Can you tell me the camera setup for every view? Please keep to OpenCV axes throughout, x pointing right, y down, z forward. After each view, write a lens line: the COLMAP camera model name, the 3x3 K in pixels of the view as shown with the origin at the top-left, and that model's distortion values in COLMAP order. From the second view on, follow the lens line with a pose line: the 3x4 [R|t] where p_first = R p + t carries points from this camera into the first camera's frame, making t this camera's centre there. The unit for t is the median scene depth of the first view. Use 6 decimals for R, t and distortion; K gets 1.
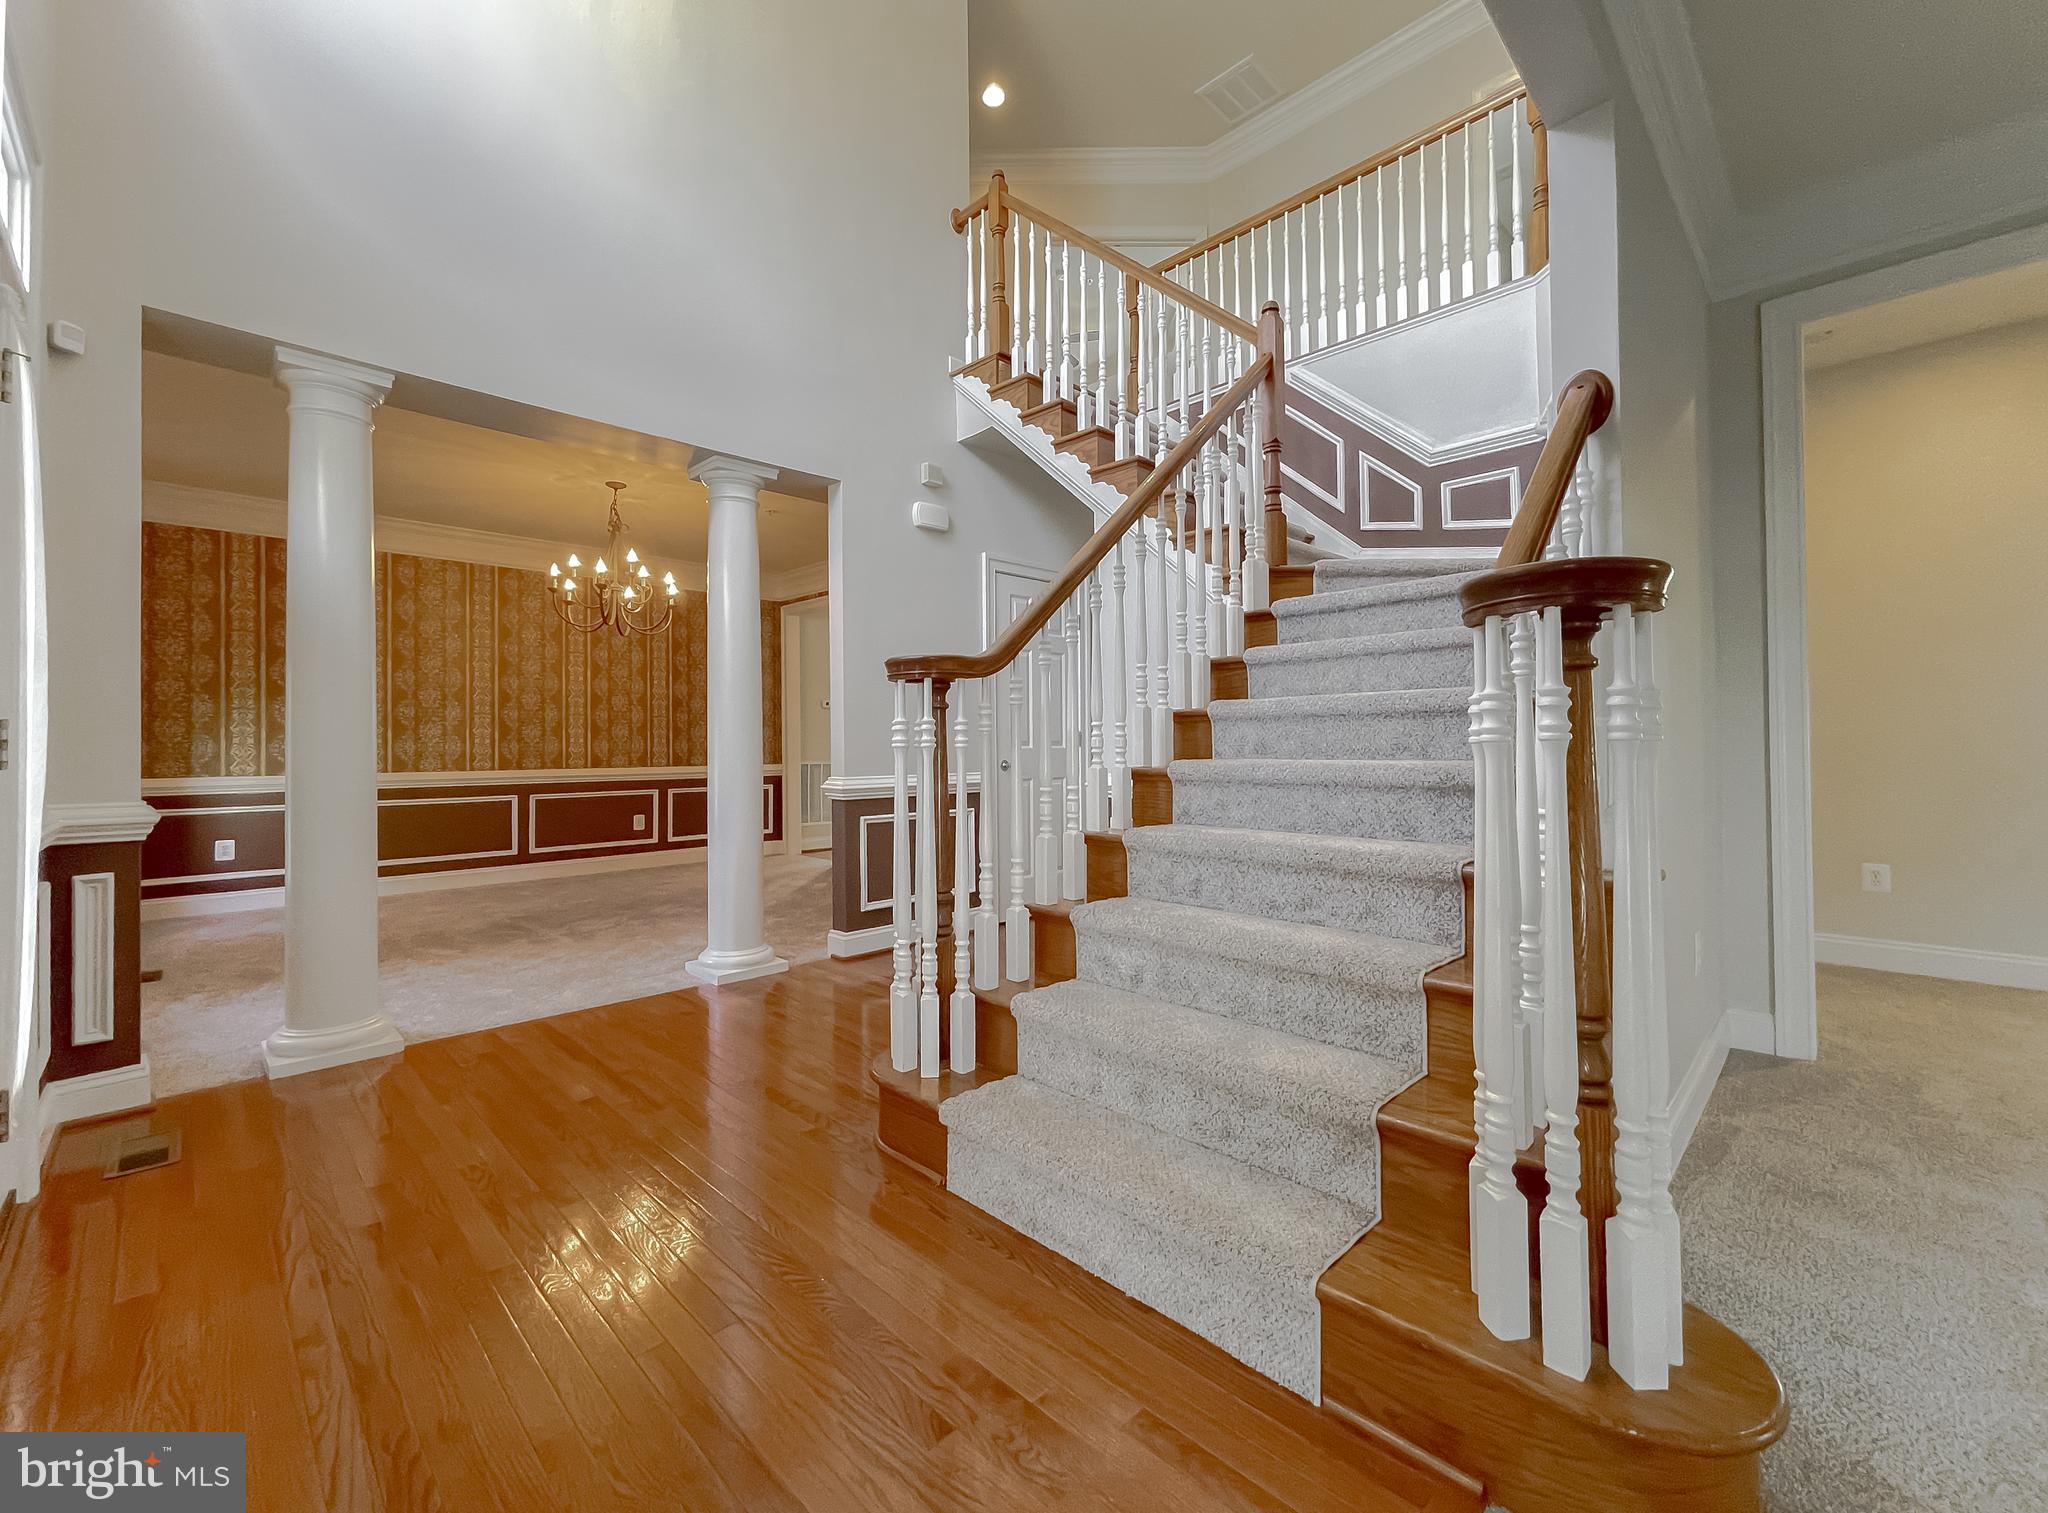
lens RADIAL K [[840.2, 0, 1028.1], [0, 840.2, 738.2], [0, 0, 1]] dist [-0.006309, 0.000565]
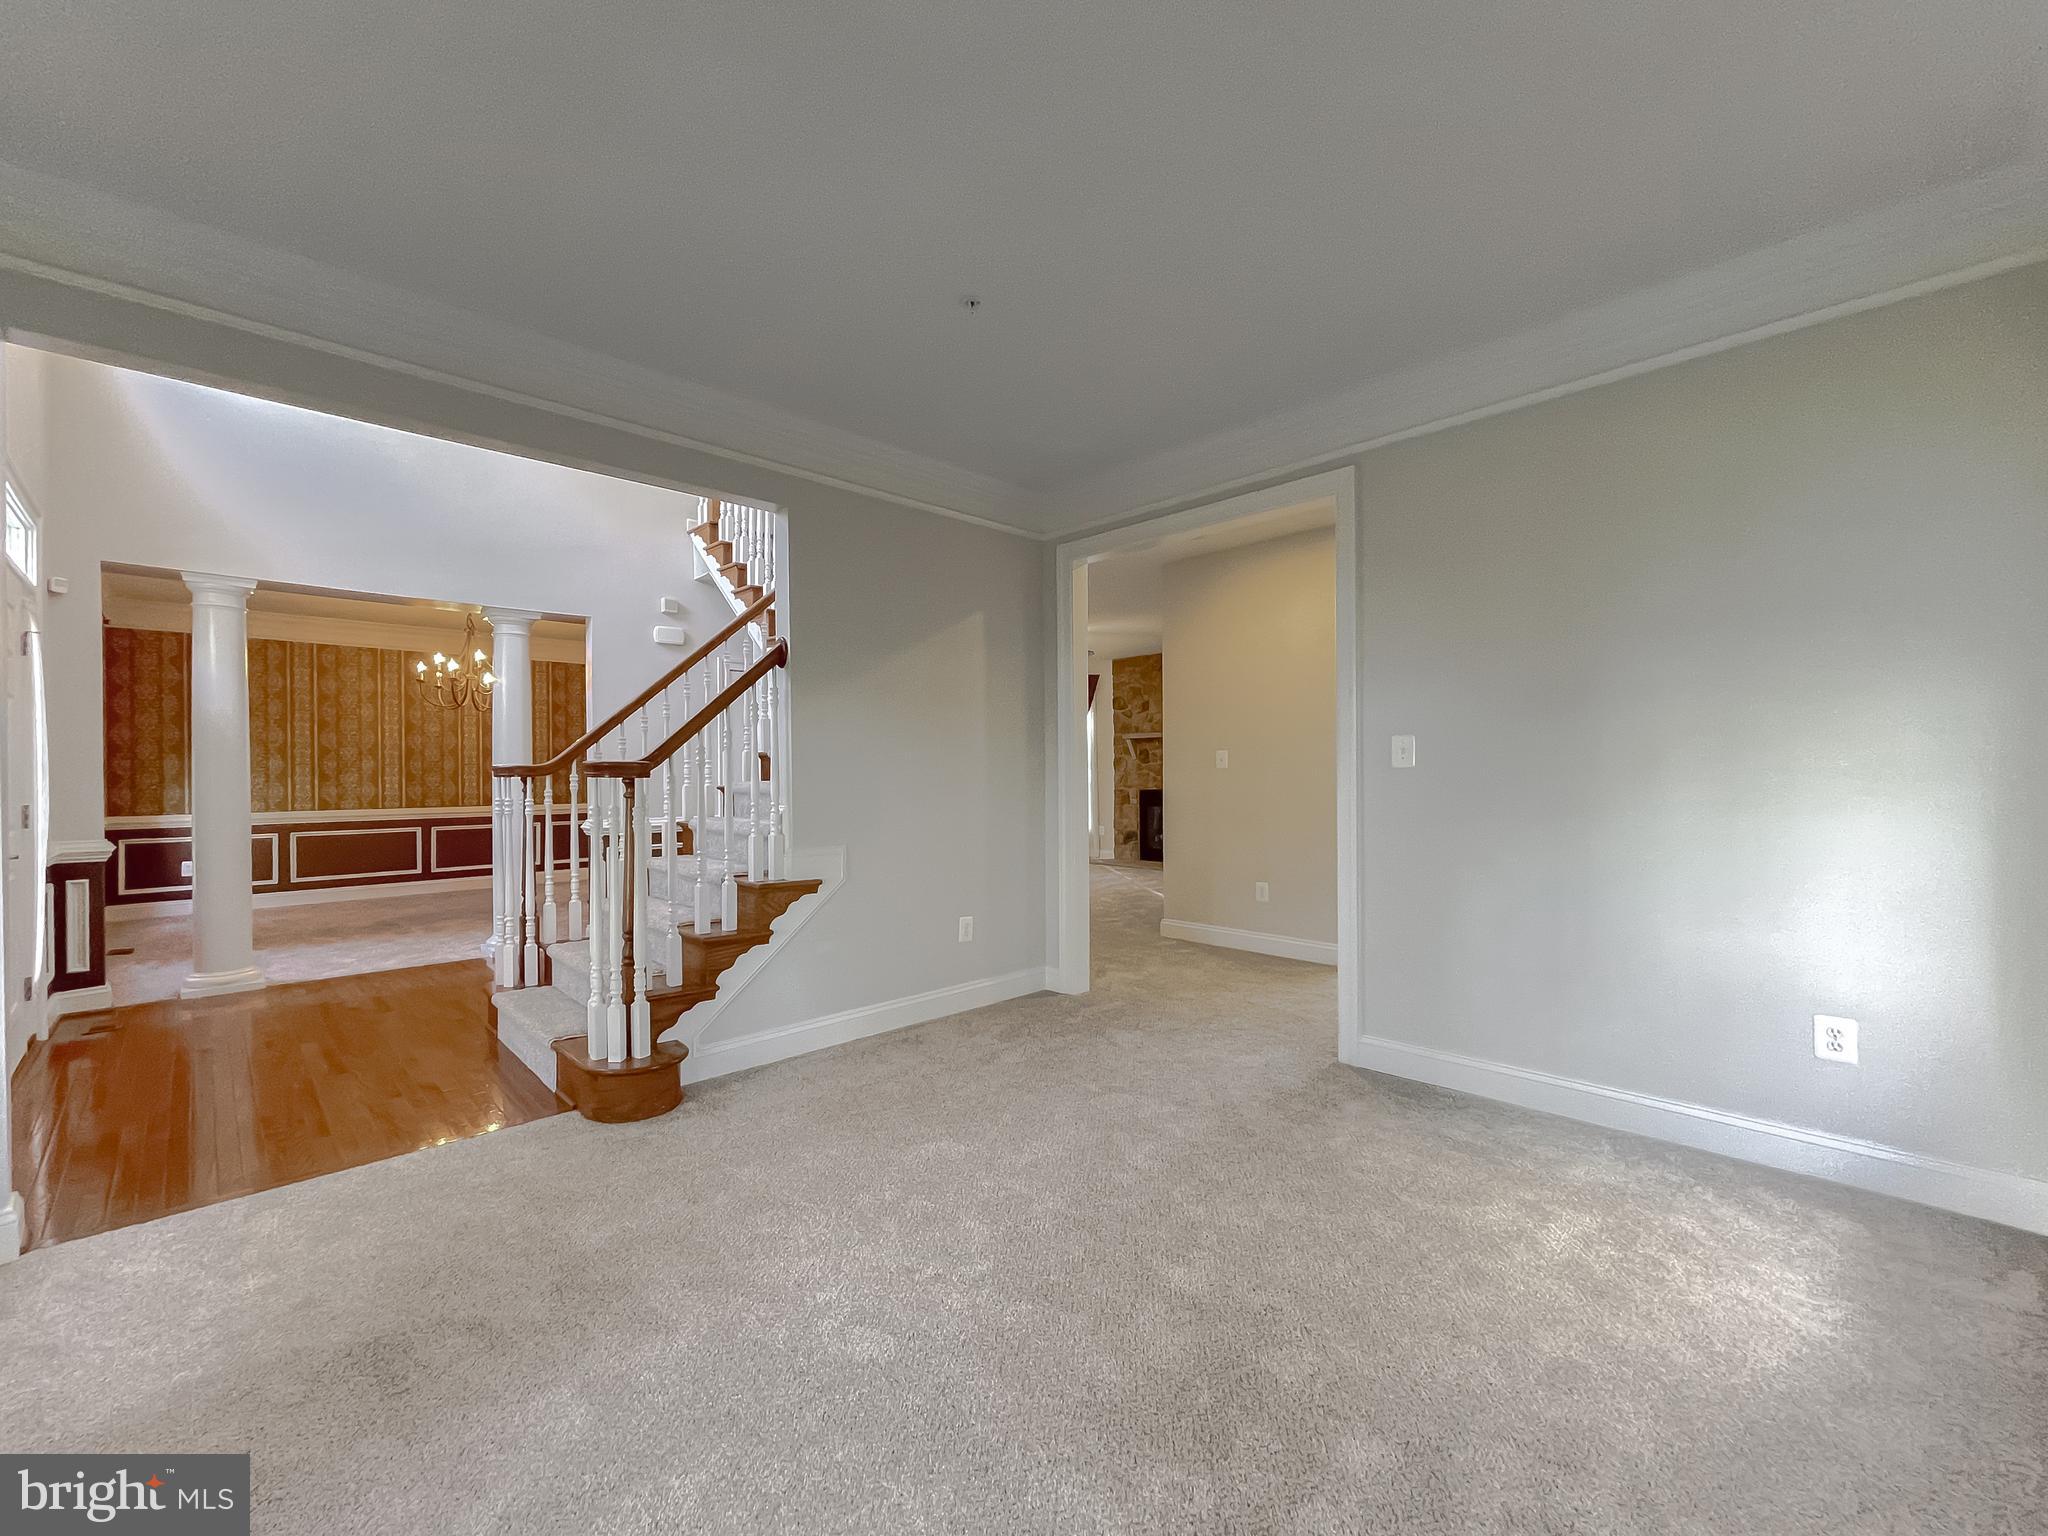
lens RADIAL K [[839.7, 0, 1019.7], [0, 839.7, 773.9], [0, 0, 1]] dist [0.001573, 0.000026]
pose [[0.999802, 0.002717, -0.019700, 0.668761], [-0.002446, 0.999903, 0.013725, -0.067965], [0.019736, -0.013674, 0.999712, -0.545222]]
